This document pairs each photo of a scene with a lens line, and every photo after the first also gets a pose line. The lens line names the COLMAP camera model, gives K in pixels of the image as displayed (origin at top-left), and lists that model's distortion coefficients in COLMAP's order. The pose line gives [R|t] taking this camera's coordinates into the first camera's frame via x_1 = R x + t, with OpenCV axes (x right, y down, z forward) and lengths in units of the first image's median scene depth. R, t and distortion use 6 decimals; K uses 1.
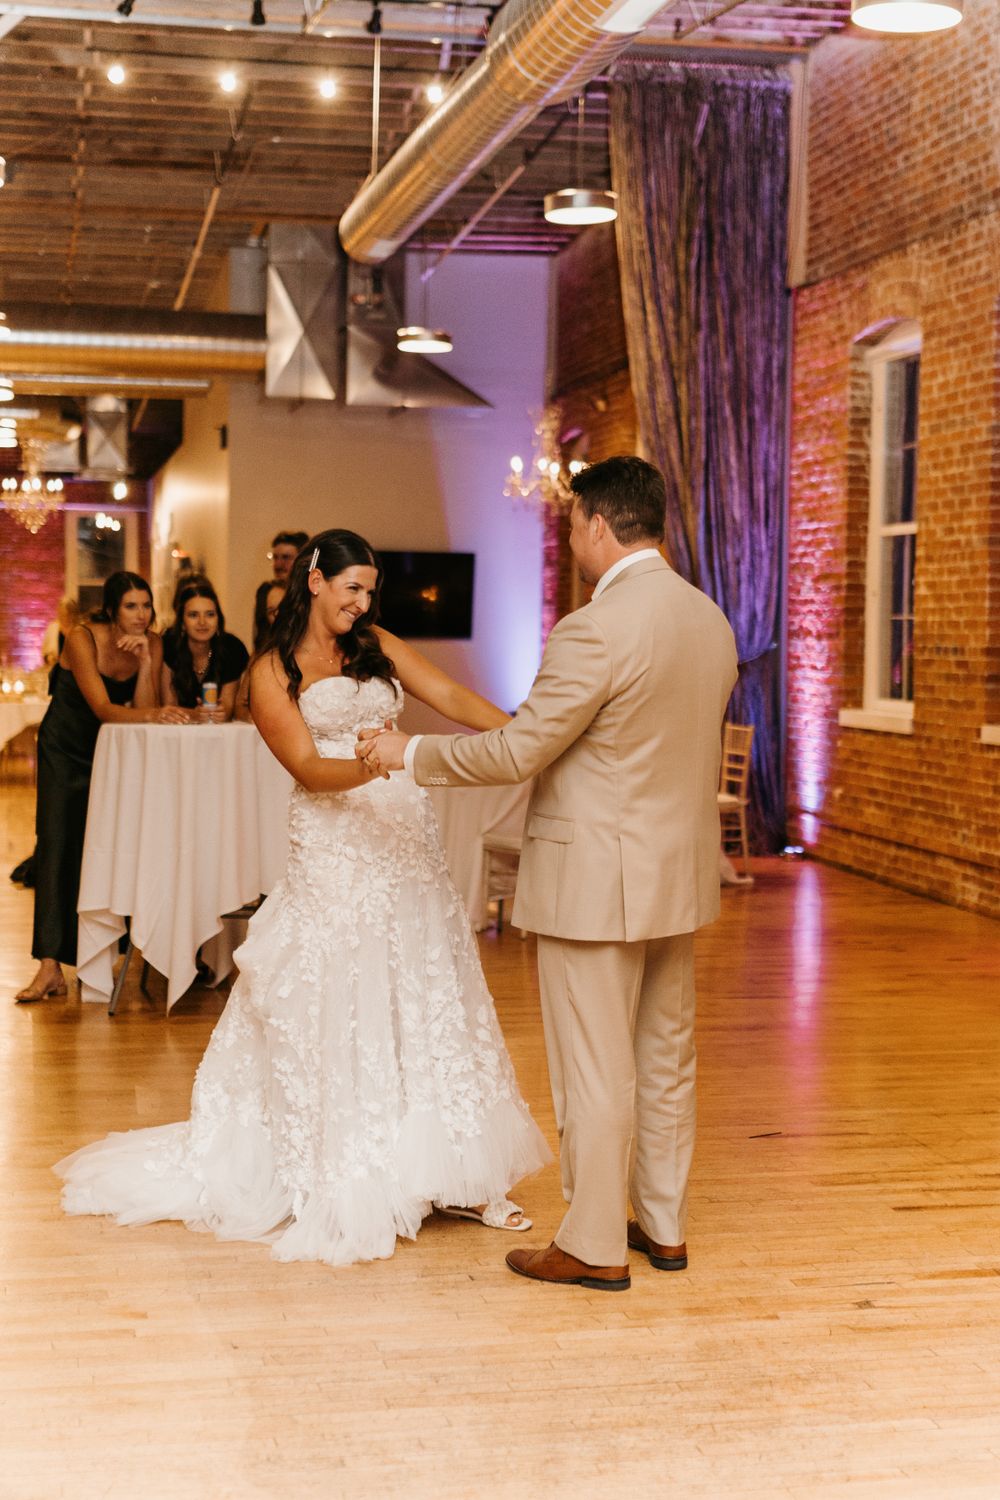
lens RADIAL K [[2274.3, 0, 514.6], [0, 2274.3, 747.8], [0, 0, 1]] dist [0.087191, -0.428397]
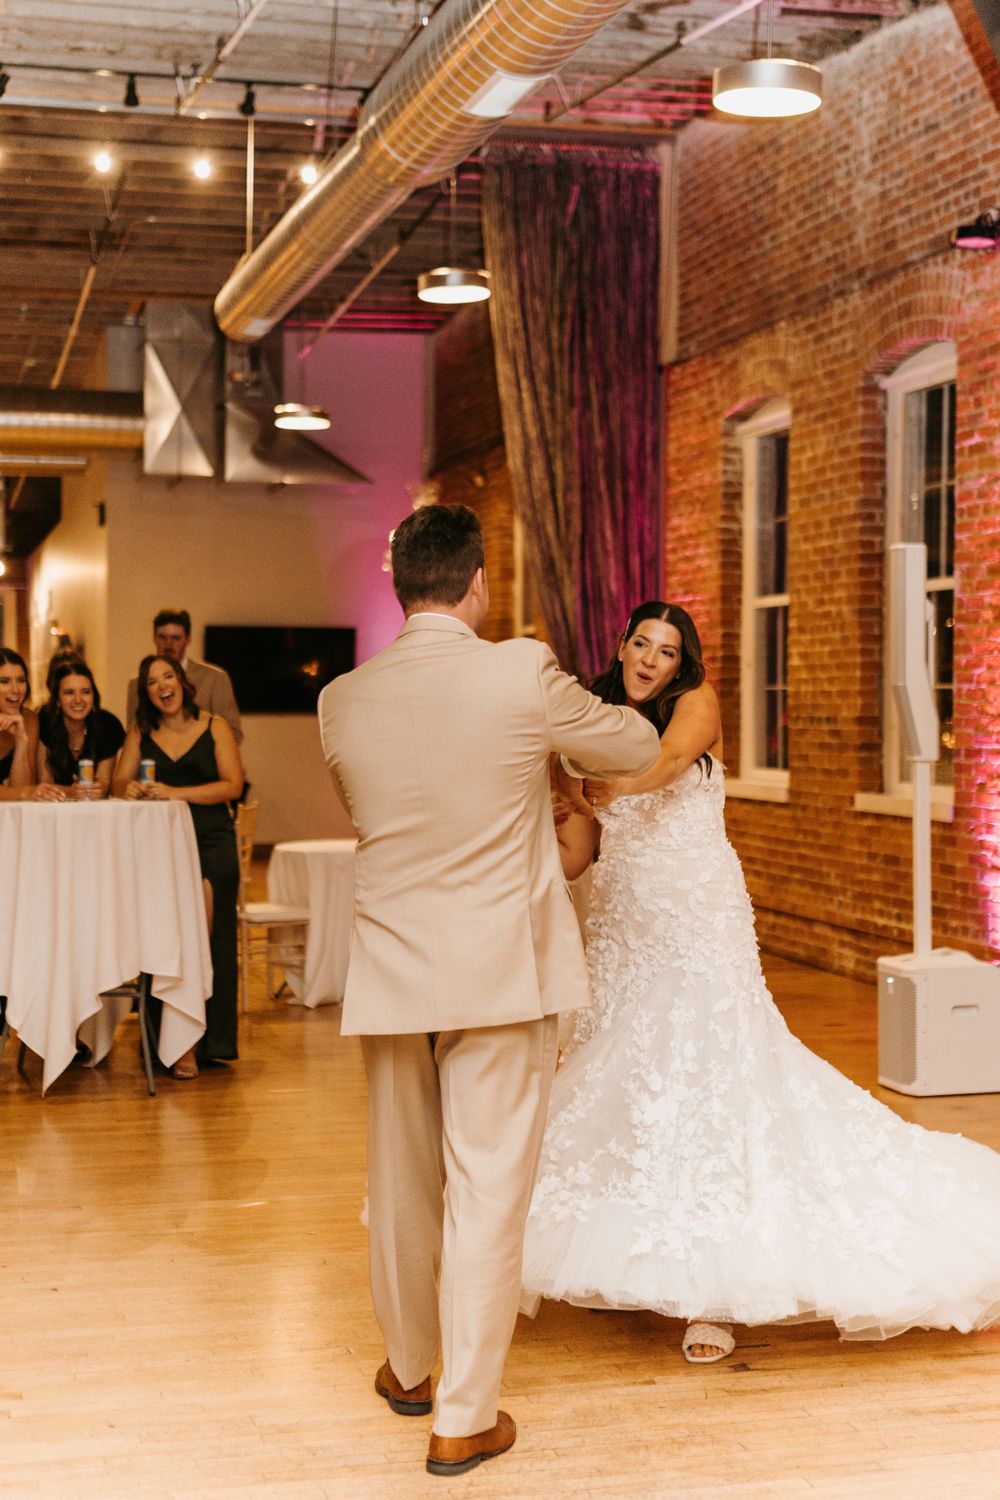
lens RADIAL K [[2274.3, 0, 514.6], [0, 2274.3, 747.8], [0, 0, 1]] dist [0.087191, -0.428397]
pose [[0.998658, -0.011382, 0.050525, 0.002097], [0.013009, 0.999403, -0.031994, 0.000392], [-0.050130, 0.032608, 0.998210, -0.004020]]
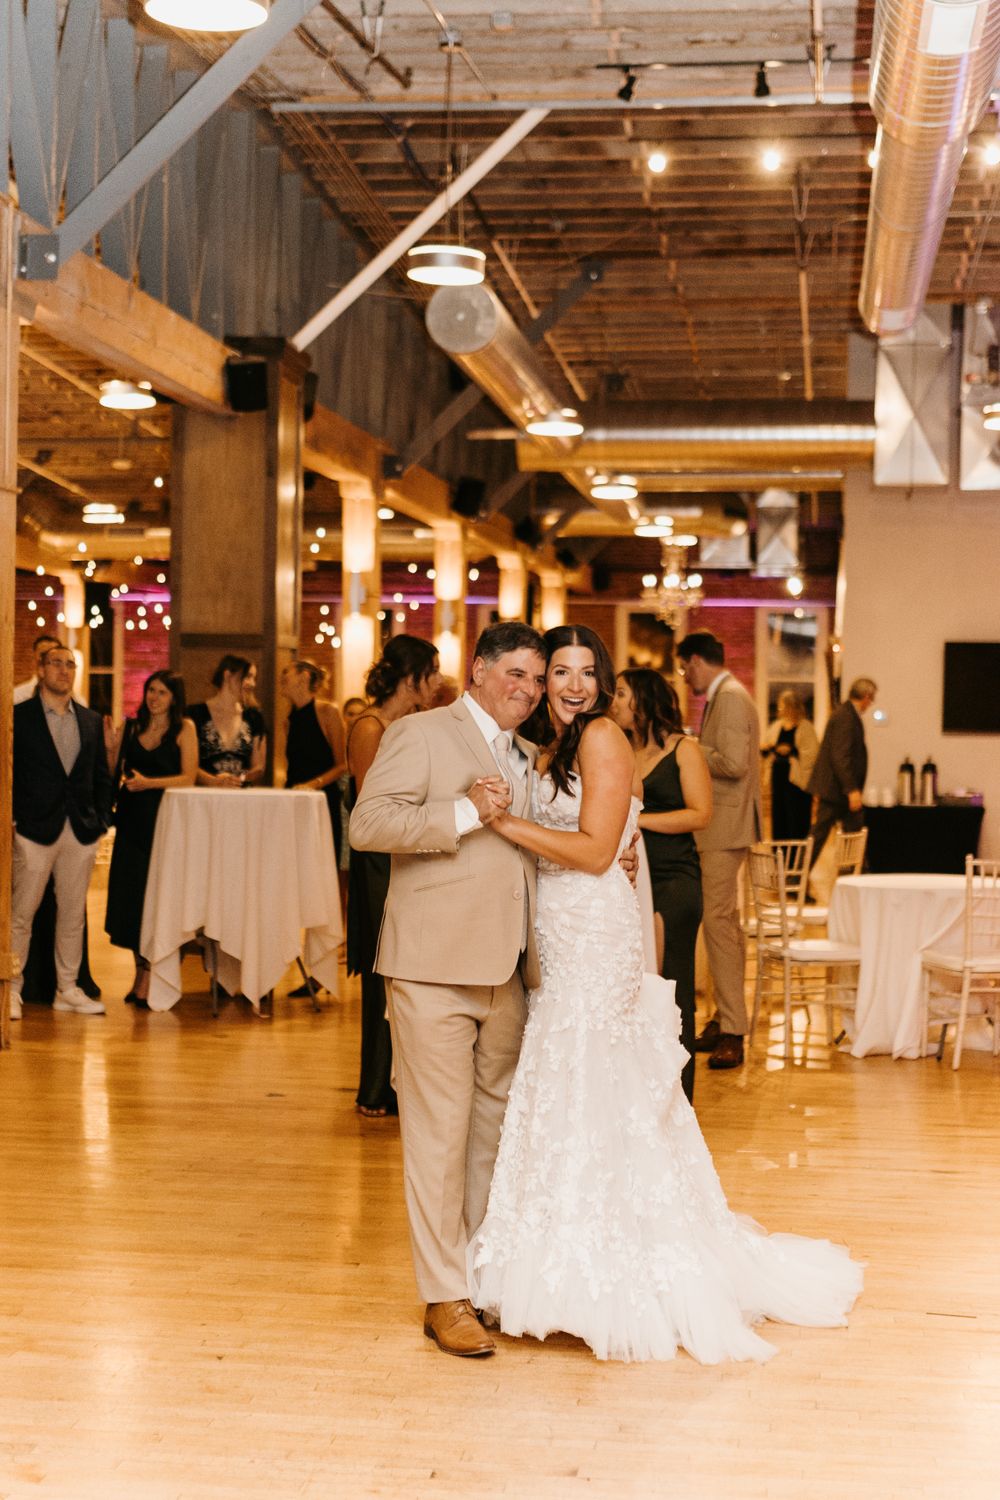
lens RADIAL K [[2274.3, 0, 514.6], [0, 2274.3, 747.8], [0, 0, 1]] dist [0.087191, -0.428397]
pose [[0.939287, 0.003829, -0.343111, 0.113547], [-0.018330, 0.999070, -0.039032, -0.003425], [0.342642, 0.042951, 0.938484, 0.070094]]
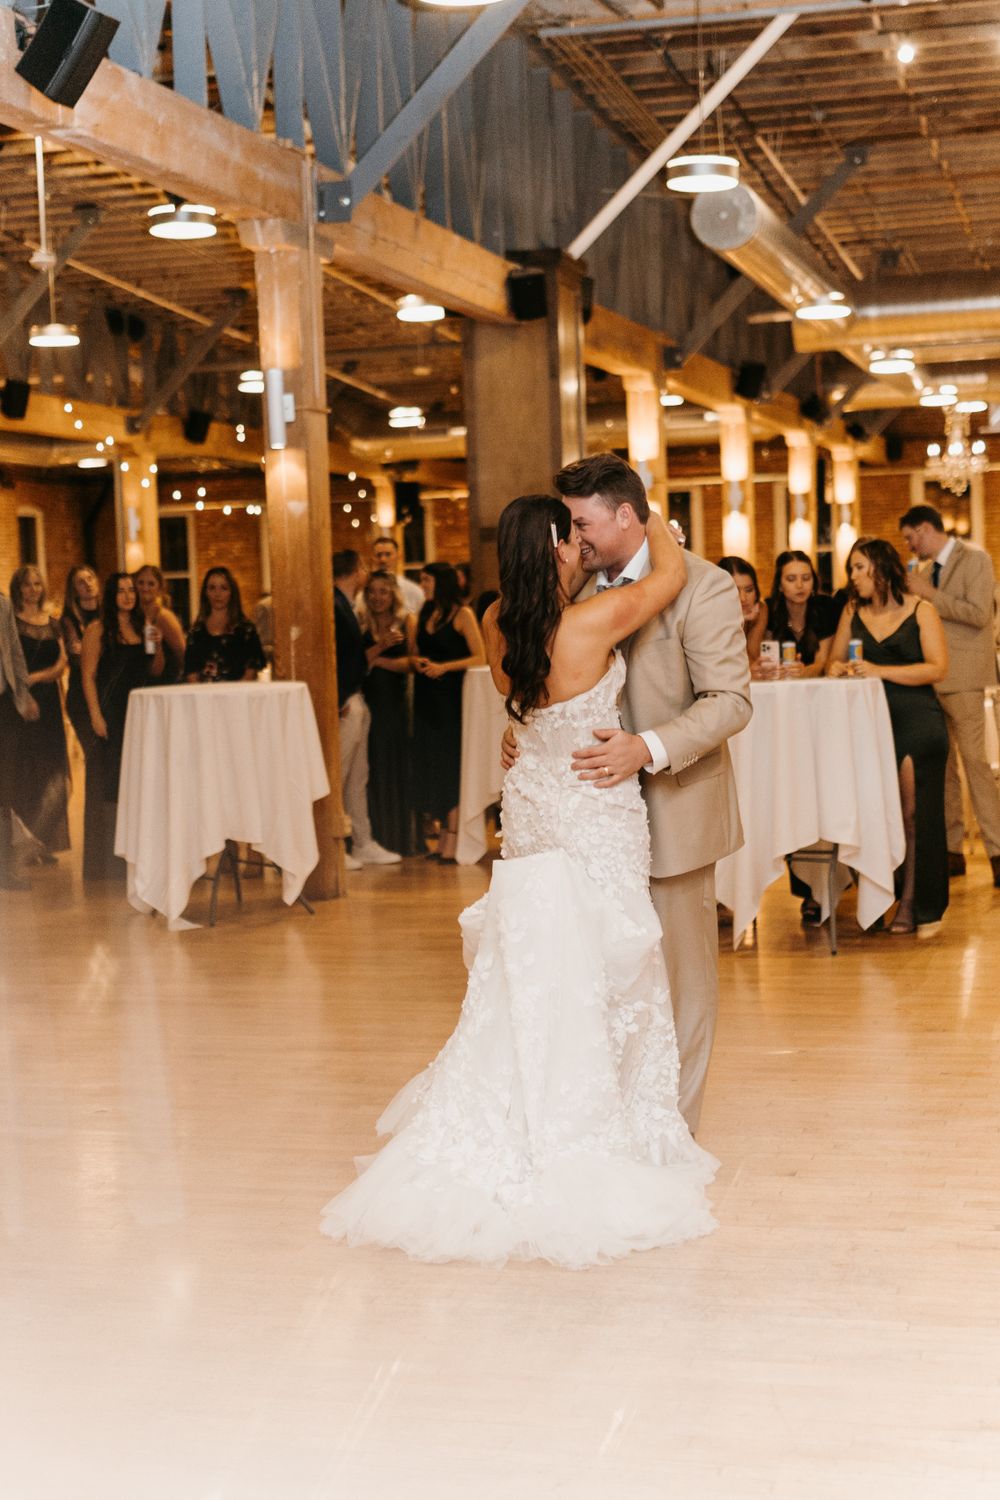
lens RADIAL K [[2274.3, 0, 514.6], [0, 2274.3, 747.8], [0, 0, 1]] dist [0.087191, -0.428397]
pose [[0.881908, -0.016405, -0.471136, 0.161497], [0.024917, 0.999619, 0.011834, 0.003368], [0.470763, -0.022176, 0.881981, -0.003606]]
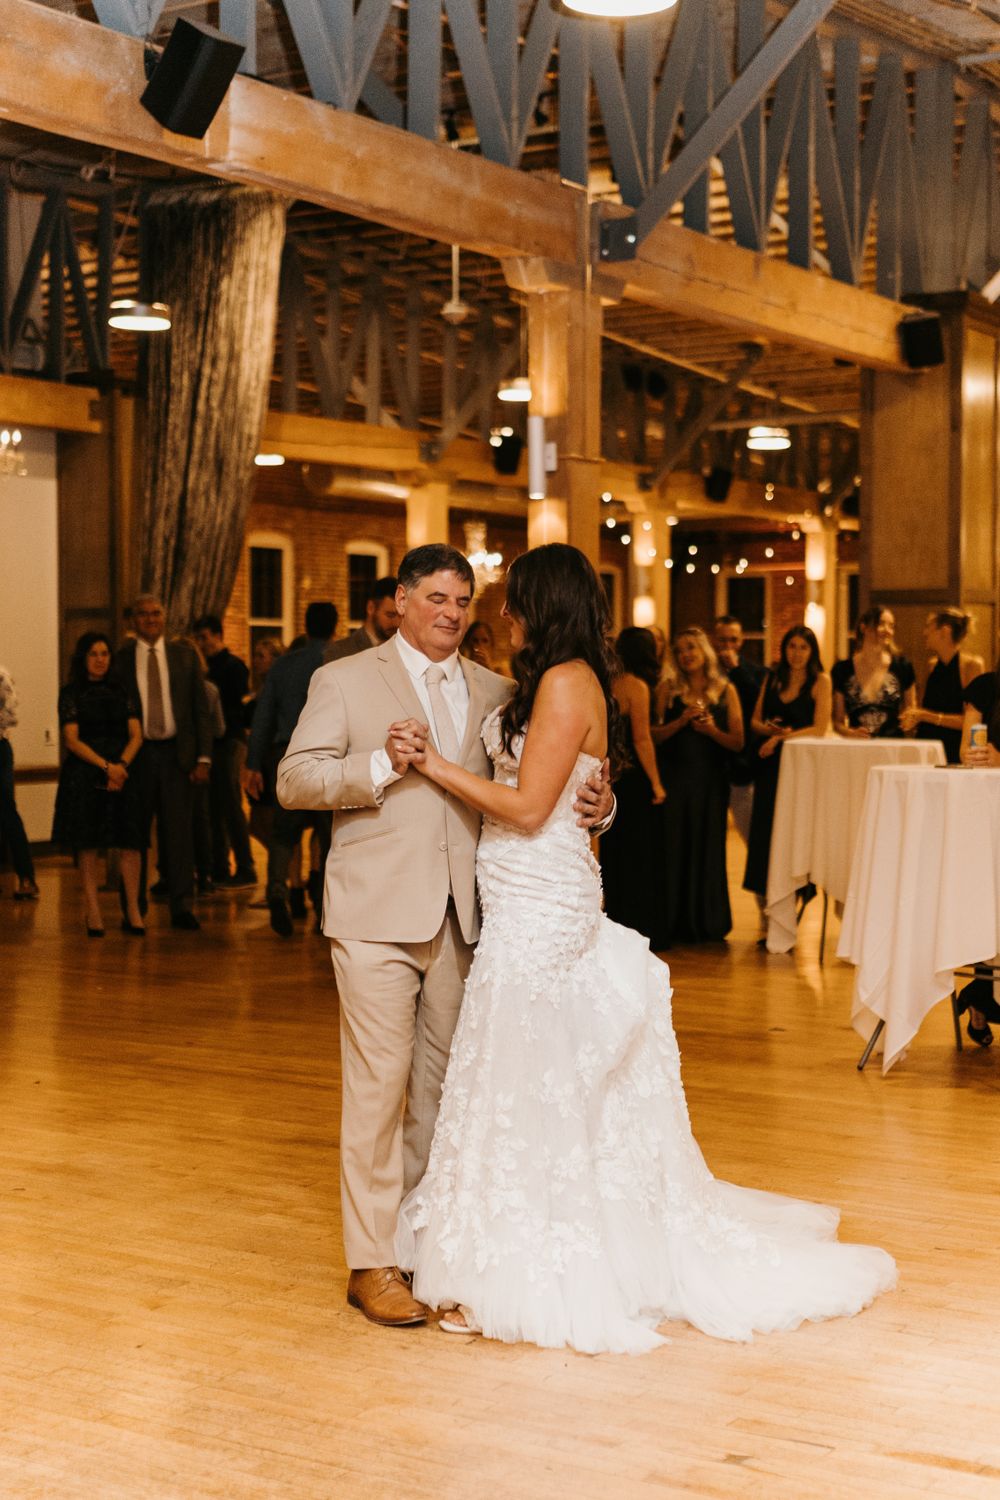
lens RADIAL K [[2274.3, 0, 514.6], [0, 2274.3, 747.8], [0, 0, 1]] dist [0.087191, -0.428397]
pose [[0.702139, 0.007575, -0.711999, 0.246491], [-0.026424, 0.999532, -0.015424, 0.000445], [0.711549, 0.029643, 0.702011, 0.127943]]
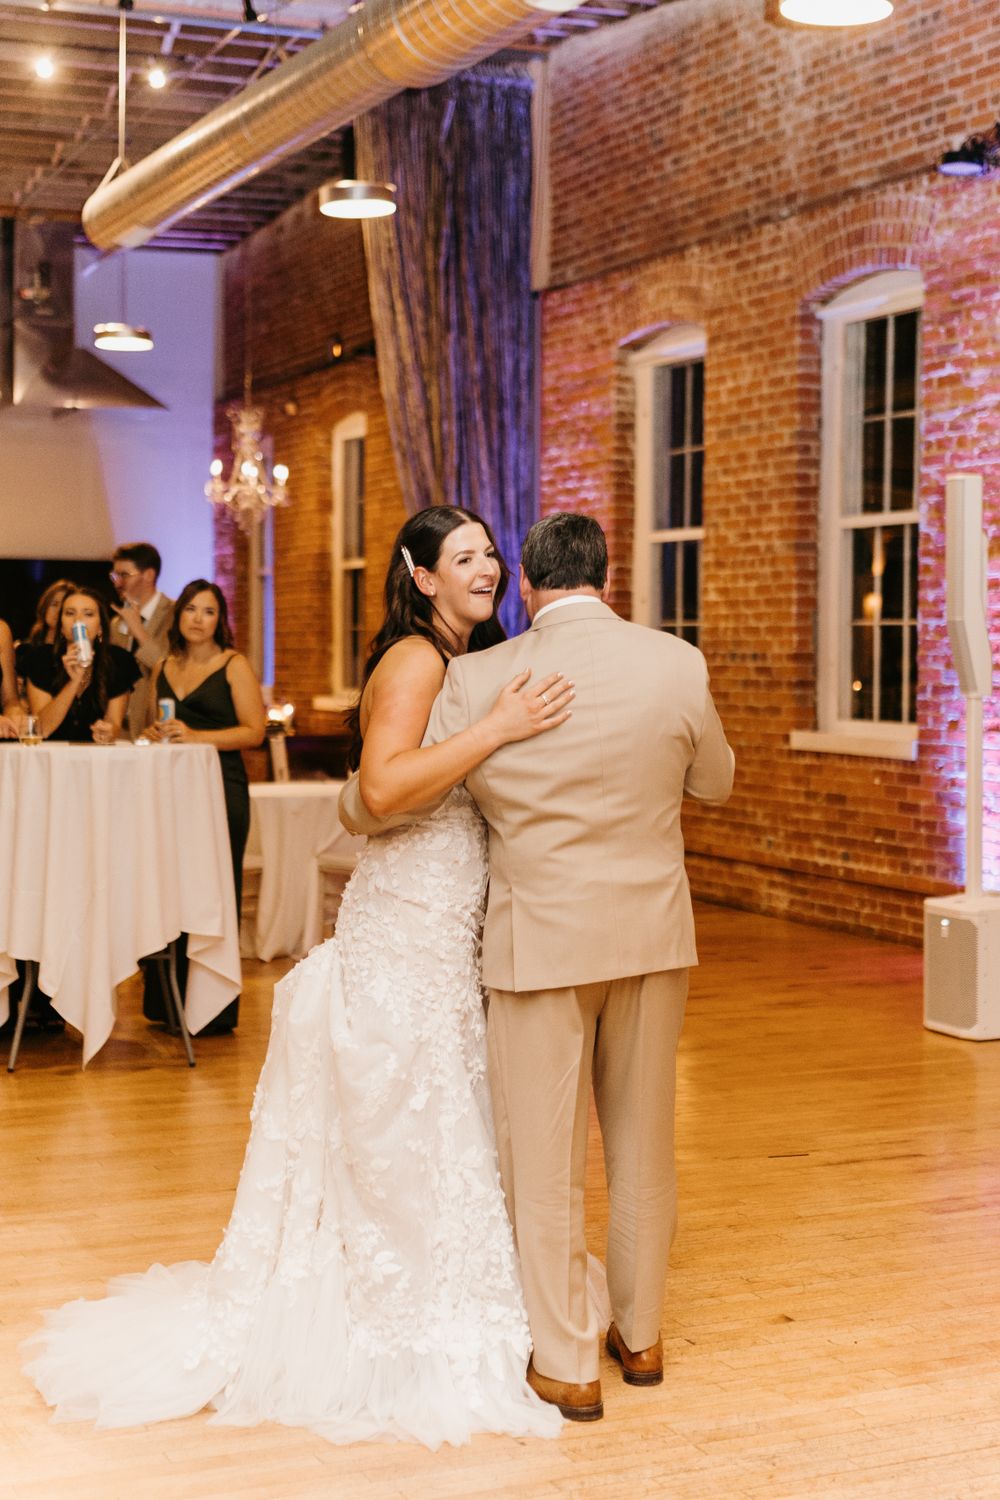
lens RADIAL K [[2274.3, 0, 514.6], [0, 2274.3, 747.8], [0, 0, 1]] dist [0.087191, -0.428397]
pose [[0.977867, -0.018733, 0.208389, -0.101950], [0.019714, 0.999802, -0.002633, -0.001951], [-0.208299, 0.006683, 0.978042, 0.043222]]
